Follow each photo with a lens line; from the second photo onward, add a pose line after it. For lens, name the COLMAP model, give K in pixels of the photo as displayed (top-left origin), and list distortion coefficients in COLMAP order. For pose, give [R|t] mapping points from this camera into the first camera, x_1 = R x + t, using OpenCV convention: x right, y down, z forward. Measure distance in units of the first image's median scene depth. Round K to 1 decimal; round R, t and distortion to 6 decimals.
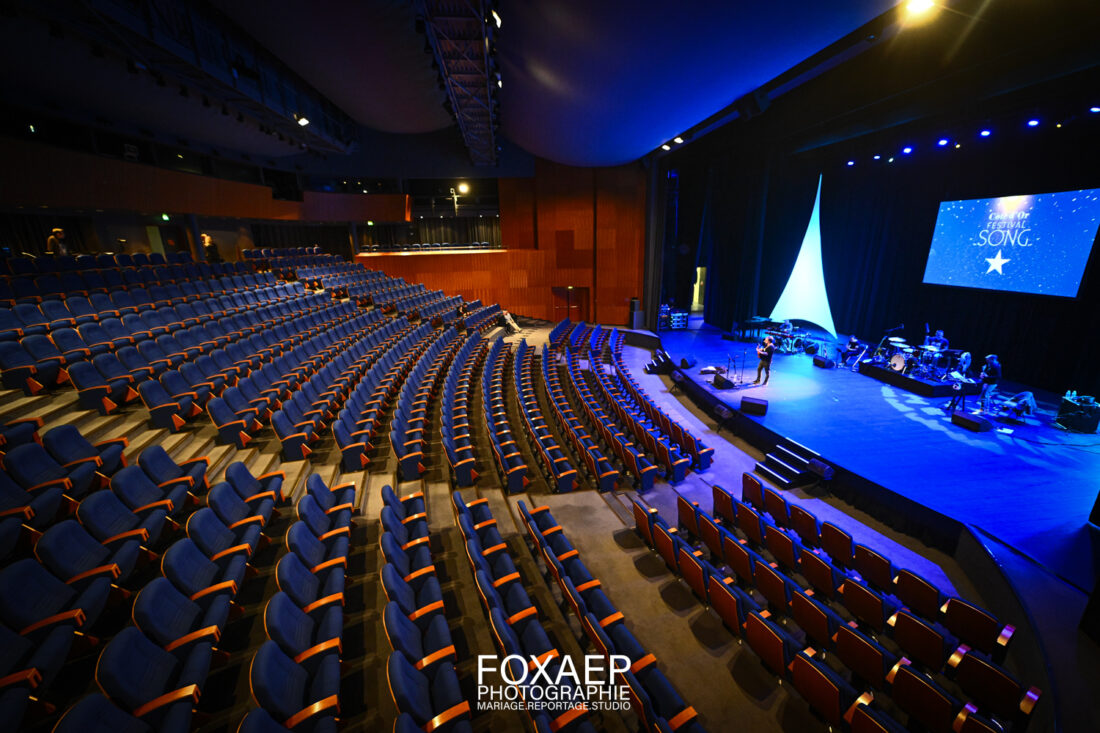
lens RADIAL K [[428.0, 0, 551.8], [0, 428.0, 368.3], [0, 0, 1]] dist [-0.000942, 0.000188]
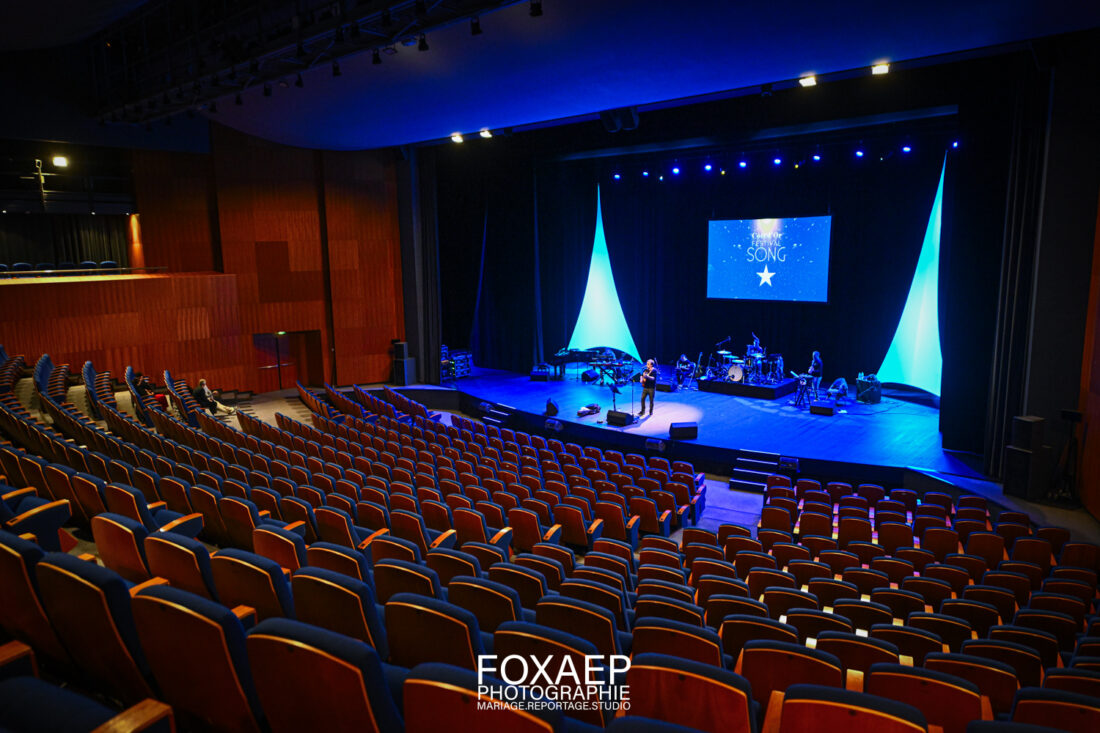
lens RADIAL K [[727.8, 0, 549.2], [0, 727.8, 369.3], [0, 0, 1]] dist [-0.004280, -0.000009]
pose [[0.740628, -0.101304, 0.664235, -0.440302], [0.193807, 0.978761, -0.066824, 0.004038], [-0.643358, 0.178225, 0.744531, 0.001756]]
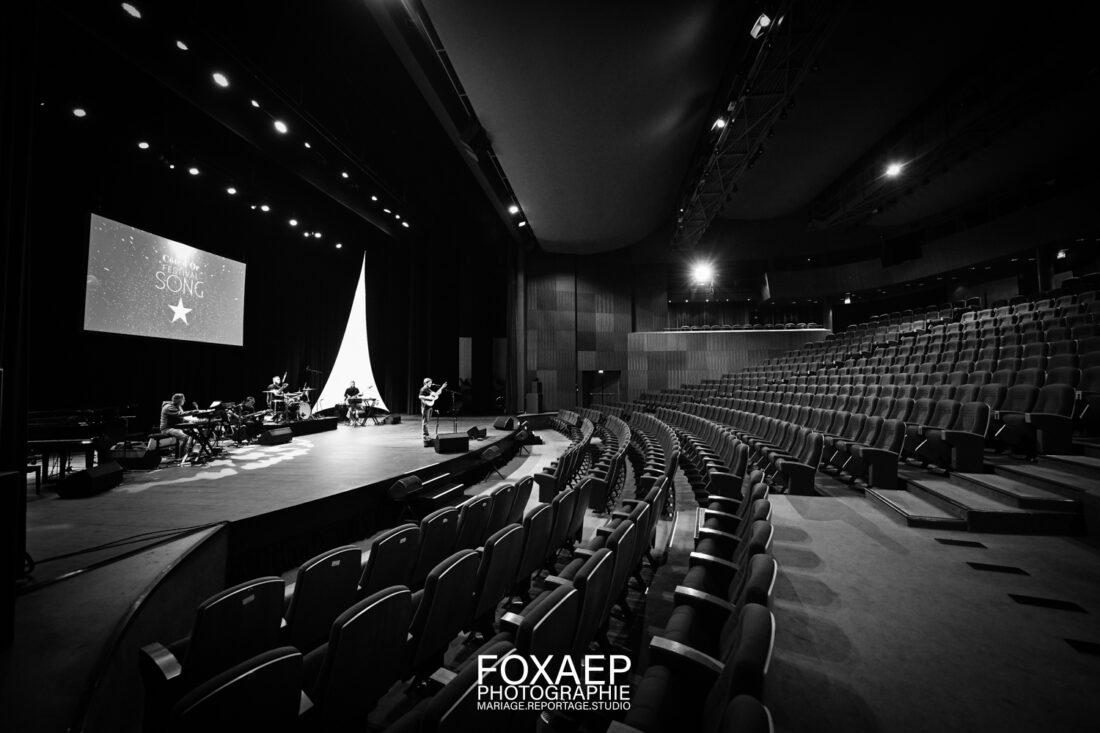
lens RADIAL K [[431.3, 0, 550.0], [0, 431.3, 366.5], [0, 0, 1]] dist [-0.002061, -0.000165]
pose [[-0.970763, 0.036740, 0.237211, 0.042166], [0.094503, 0.966906, 0.236987, -0.187279], [-0.220654, 0.252476, -0.942108, 1.167772]]
